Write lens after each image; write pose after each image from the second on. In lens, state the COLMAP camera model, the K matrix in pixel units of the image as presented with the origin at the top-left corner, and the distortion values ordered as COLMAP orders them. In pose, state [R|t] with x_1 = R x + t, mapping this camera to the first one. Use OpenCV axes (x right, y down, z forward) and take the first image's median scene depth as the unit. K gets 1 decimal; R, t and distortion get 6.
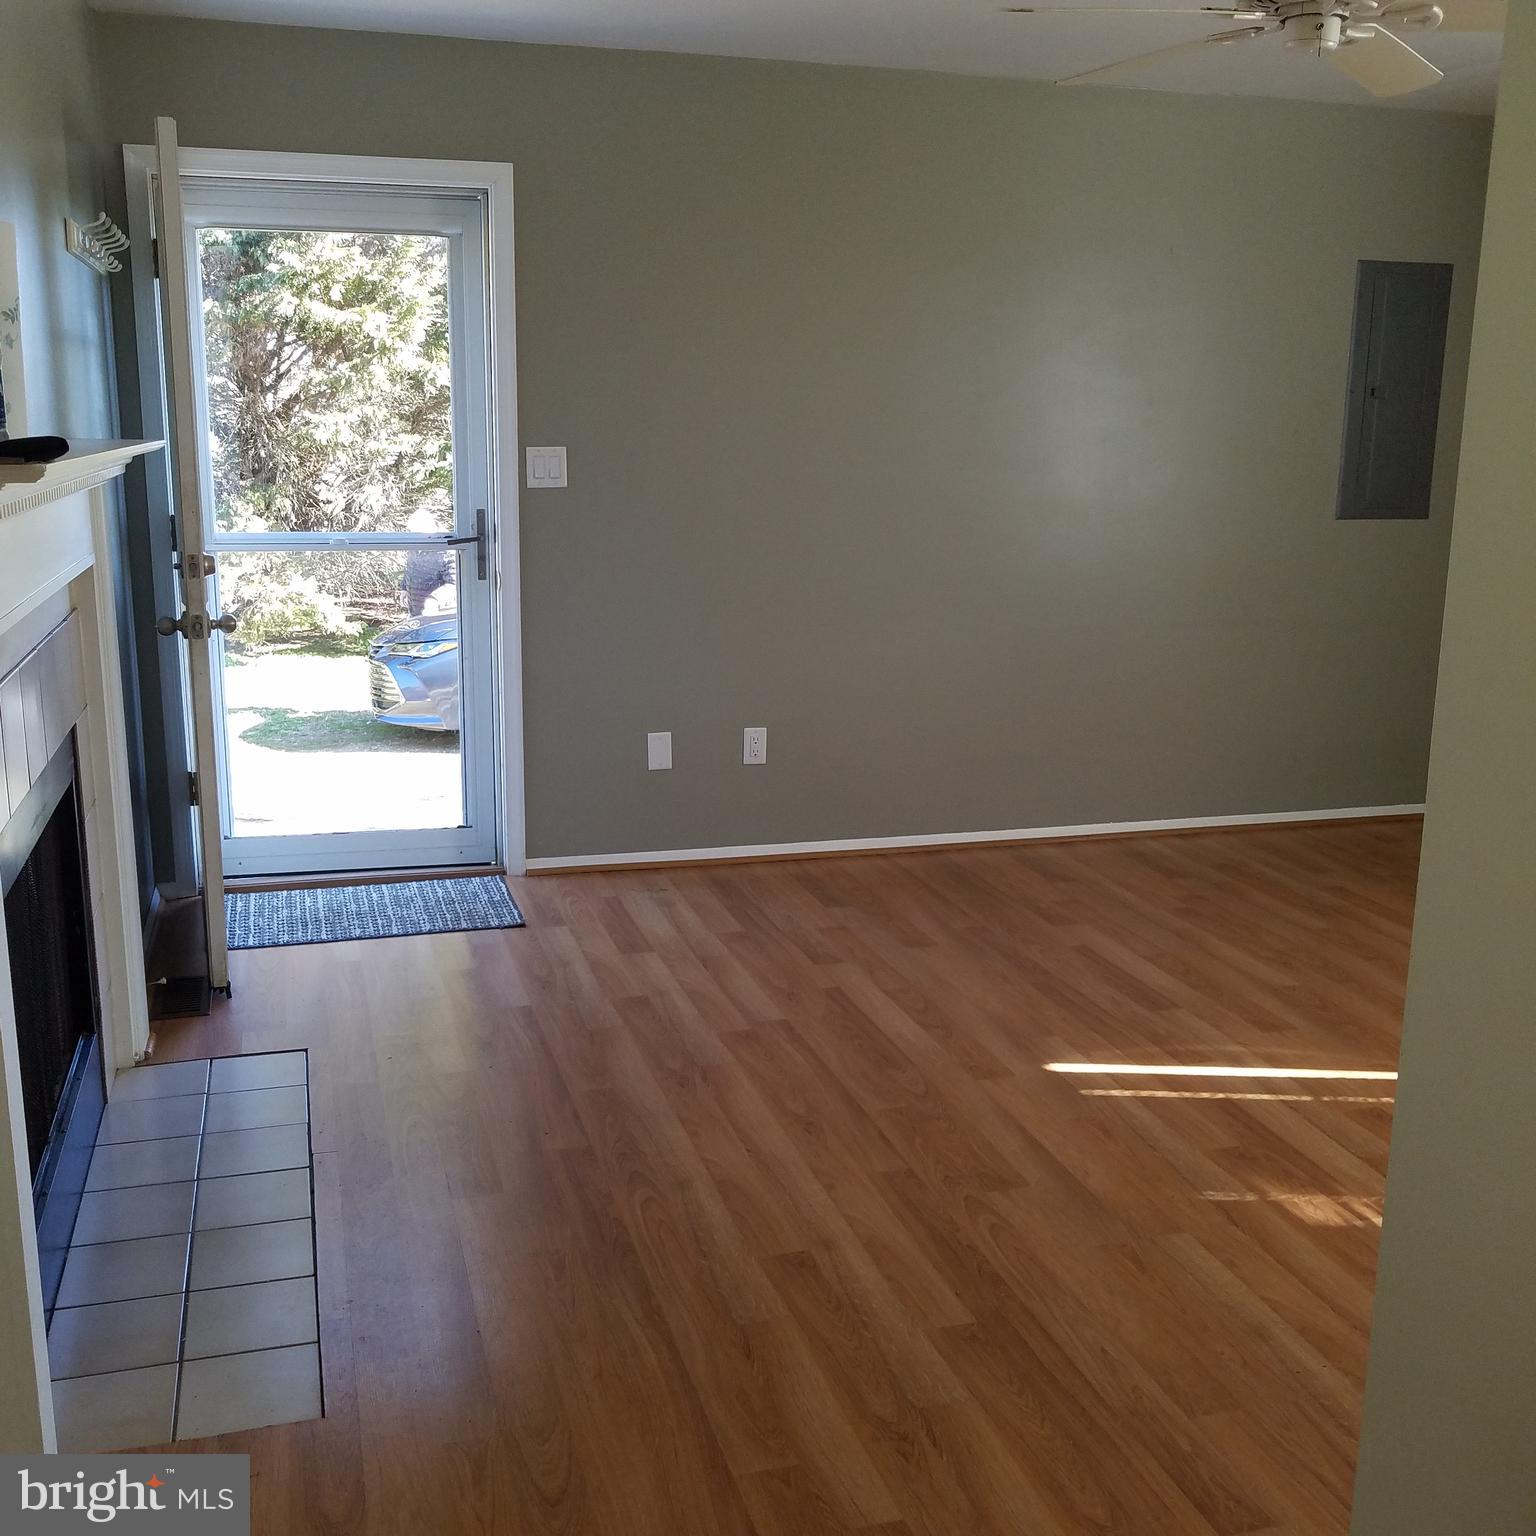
lens RADIAL K [[1613.6, 0, 765.8], [0, 1613.6, 768.9], [0, 0, 1]] dist [0.006940, 0.000000]
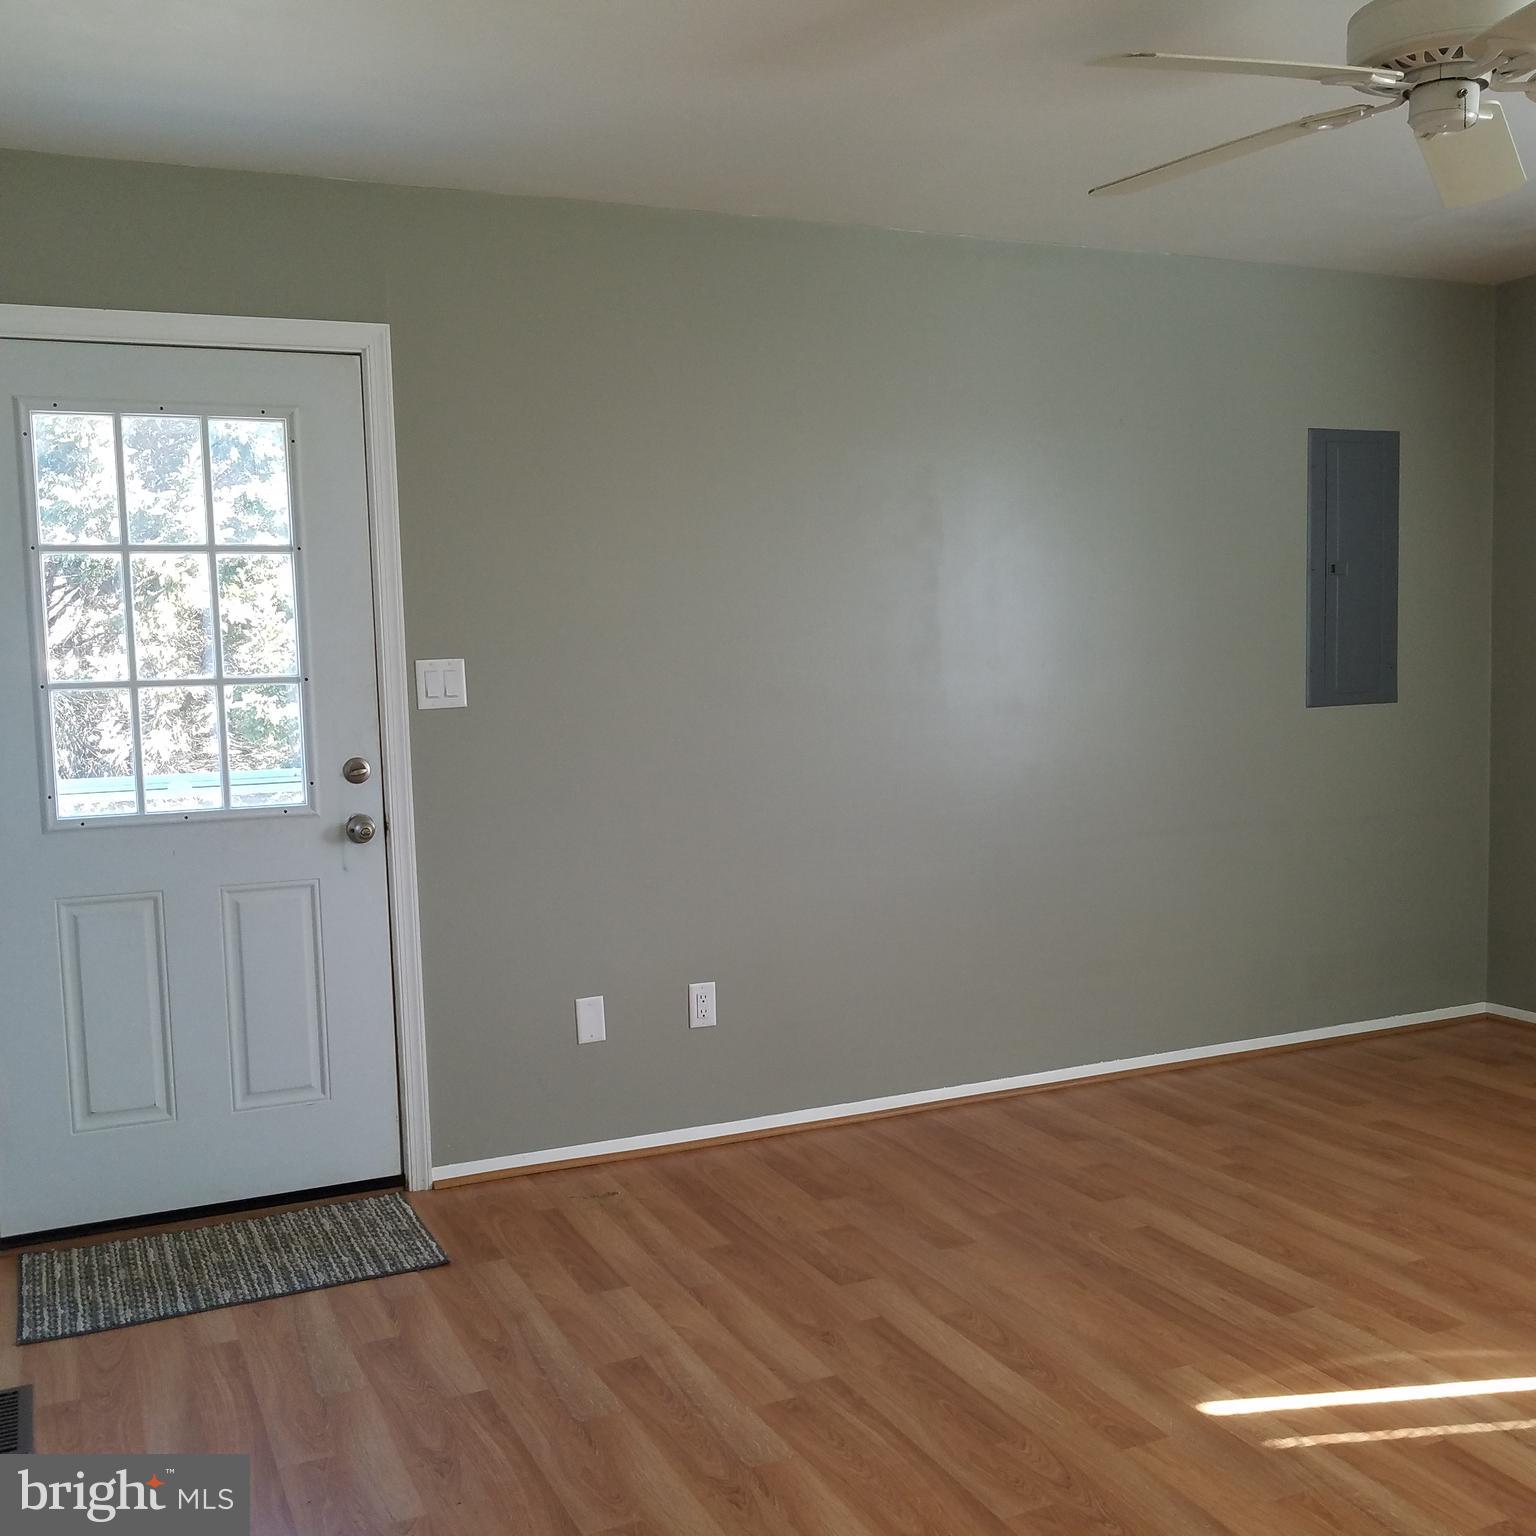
lens RADIAL K [[1613.6, 0, 788.3], [0, 1613.6, 802.1], [0, 0, 1]] dist [0.006940, 0.000000]
pose [[0.988495, -0.051788, 0.142109, -0.084785], [0.068232, 0.991204, -0.113401, -0.022431], [-0.134986, 0.121793, 0.983334, 0.185554]]
